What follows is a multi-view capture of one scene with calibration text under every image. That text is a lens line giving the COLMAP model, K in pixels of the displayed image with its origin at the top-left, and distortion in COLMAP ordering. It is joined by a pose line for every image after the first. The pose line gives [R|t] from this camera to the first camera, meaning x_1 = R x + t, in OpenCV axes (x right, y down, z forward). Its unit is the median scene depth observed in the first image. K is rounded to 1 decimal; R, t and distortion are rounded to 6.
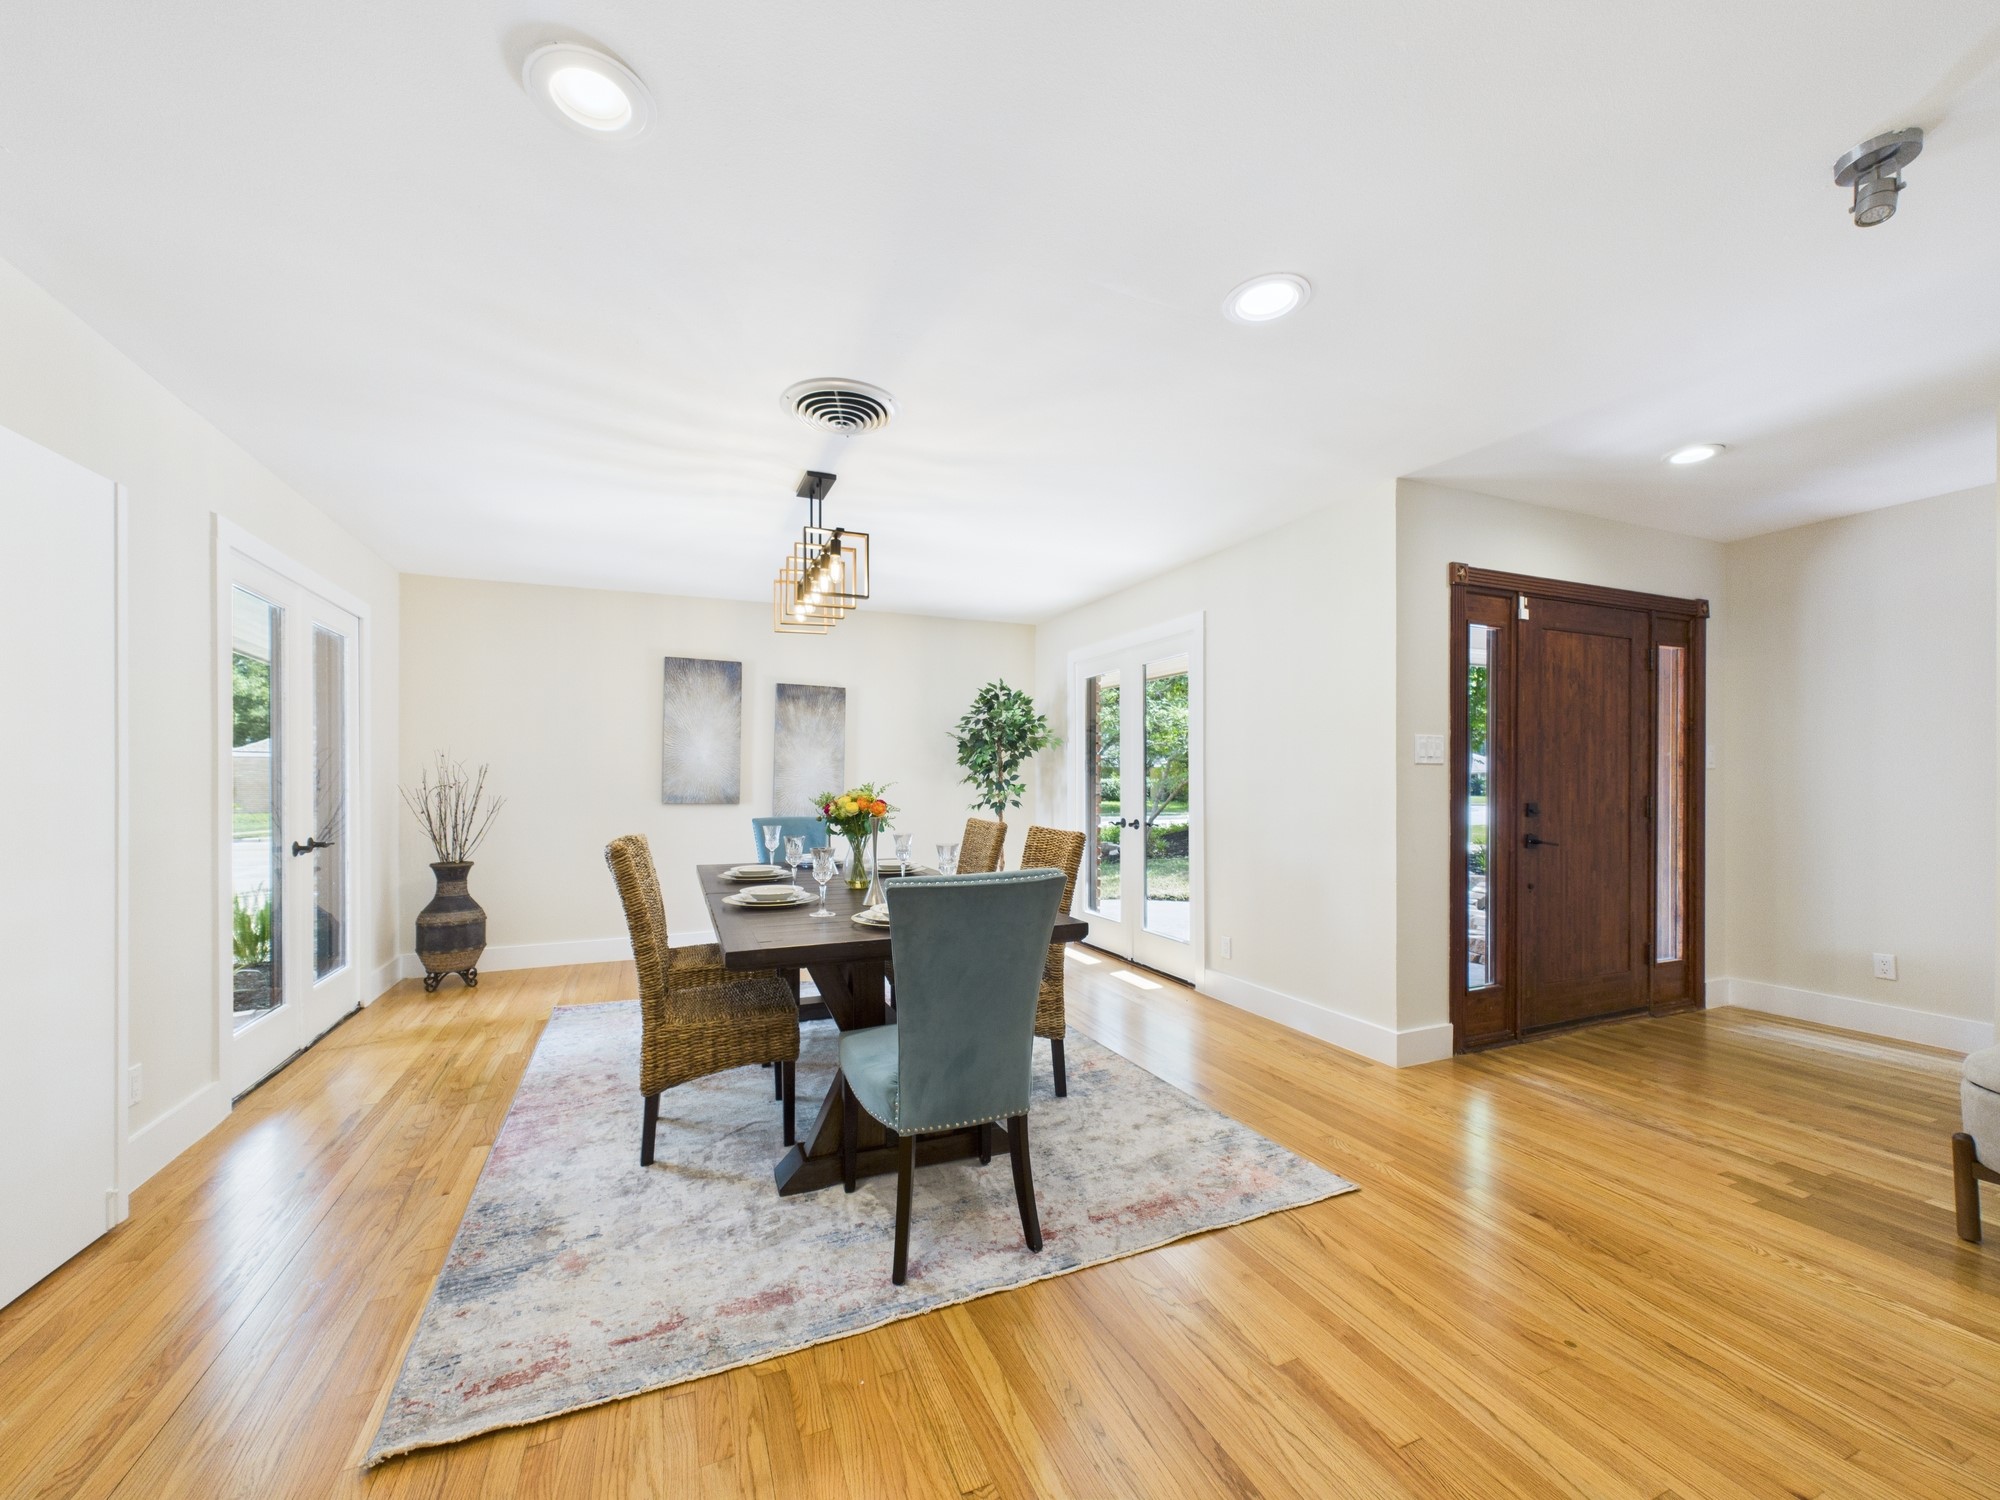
lens RADIAL K [[794.4, 0, 1001.4], [0, 794.4, 768.3], [0, 0, 1]] dist [0.002859, 0.000320]
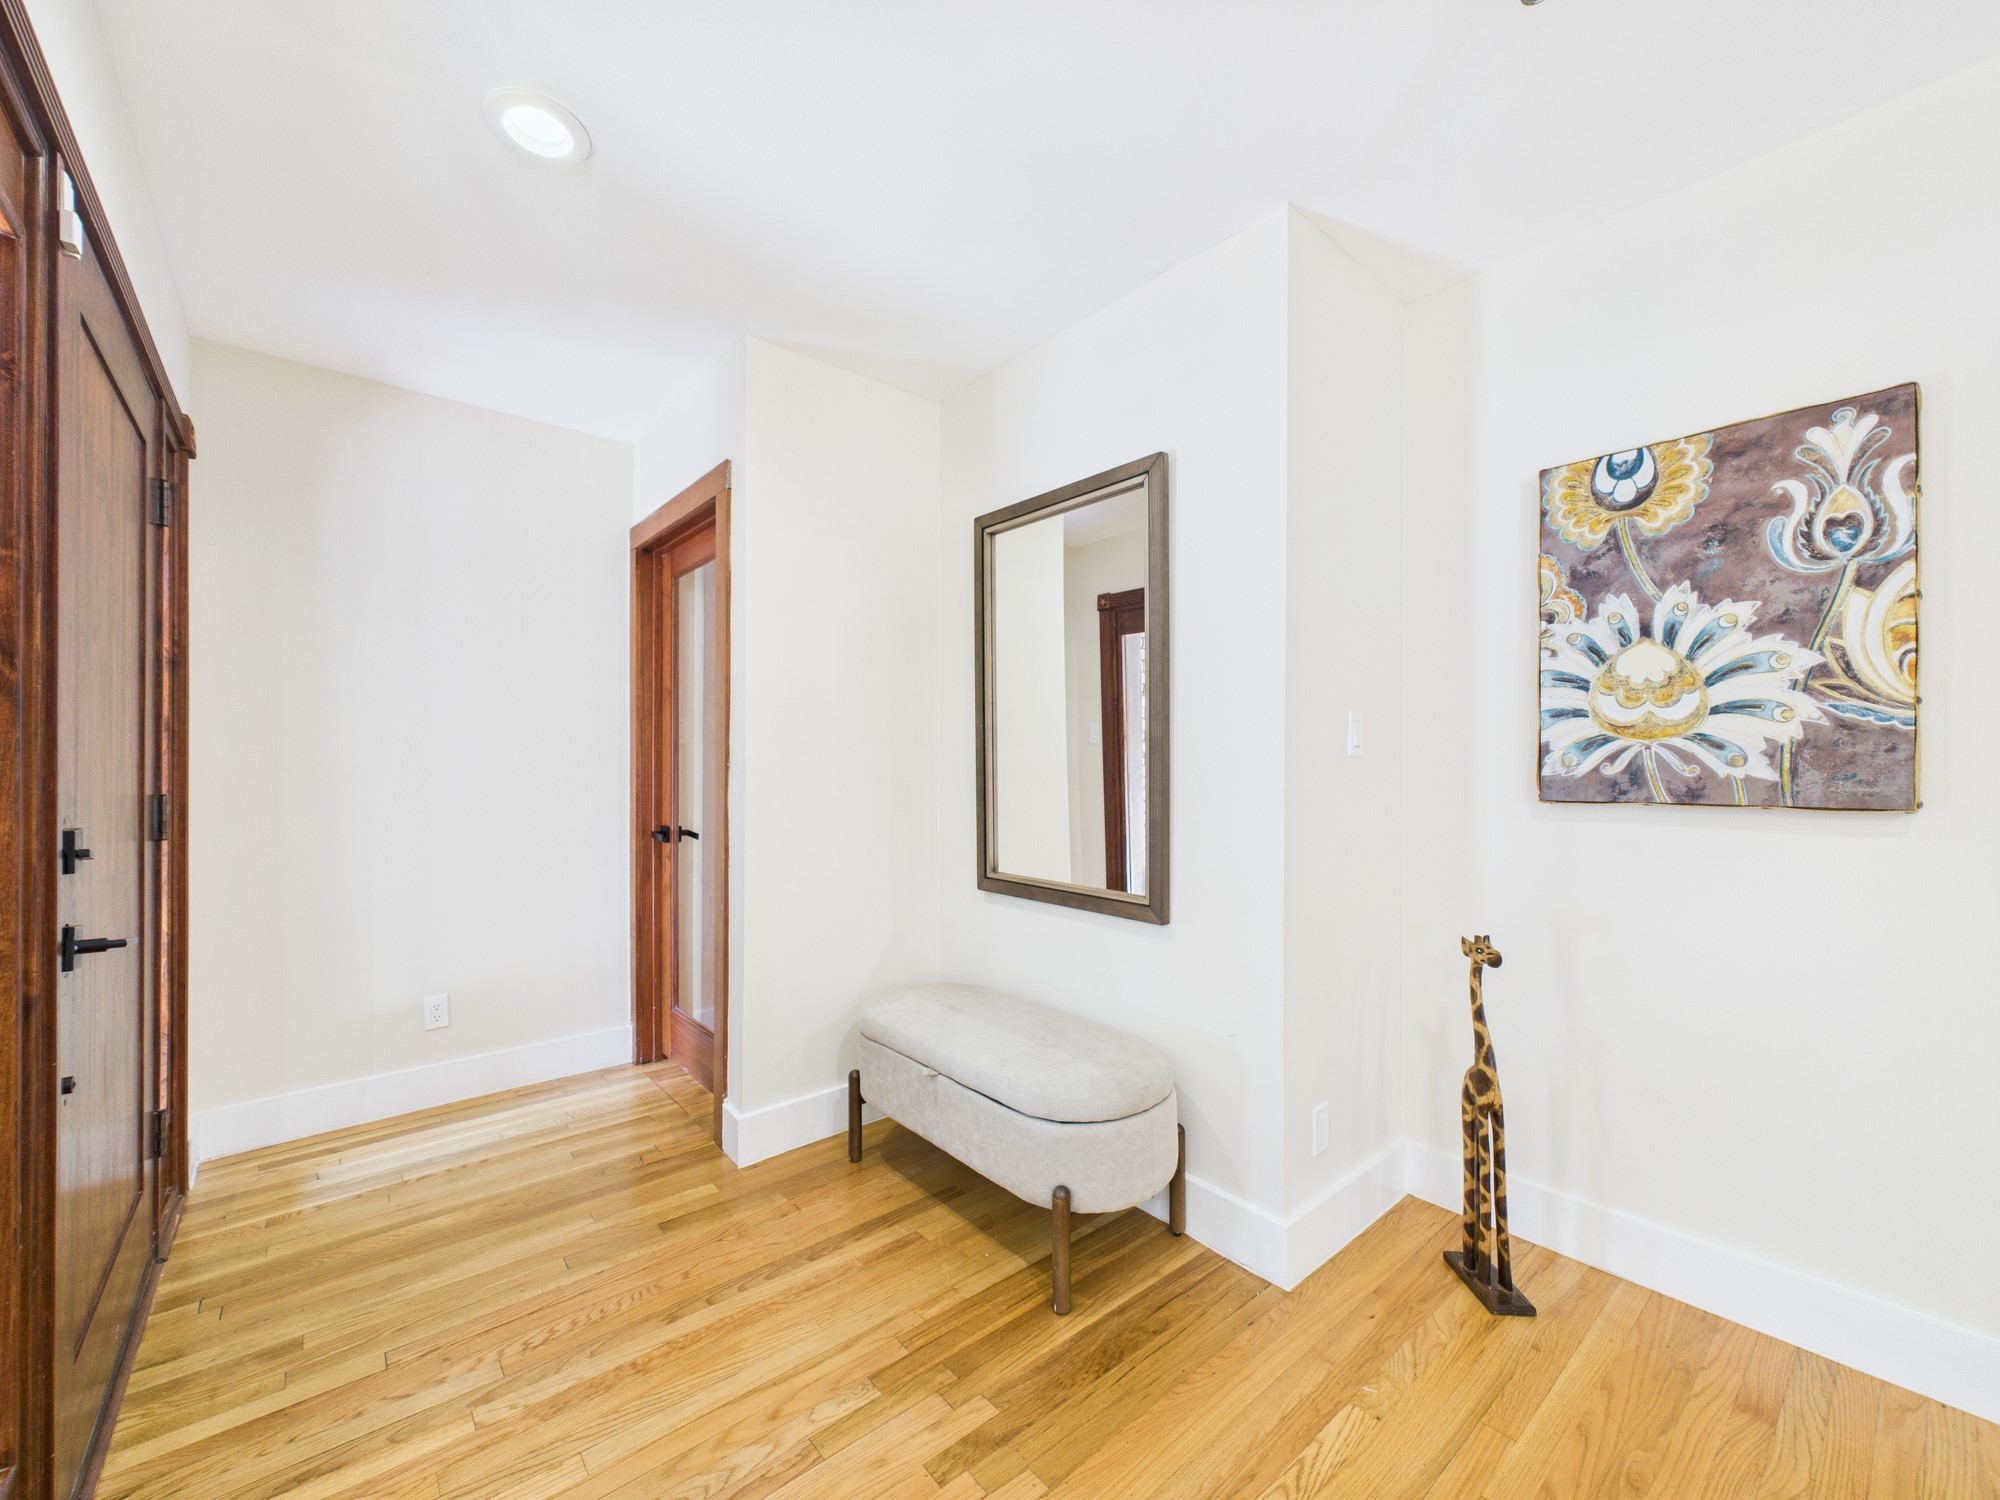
lens RADIAL K [[794.4, 0, 996.6], [0, 794.4, 754.5], [0, 0, 1]] dist [0.002859, 0.000320]
pose [[-0.289550, 0.005624, 0.957146, 0.333252], [-0.007576, 0.999938, -0.008167, 0.009166], [-0.957133, -0.009616, -0.289489, 1.039001]]
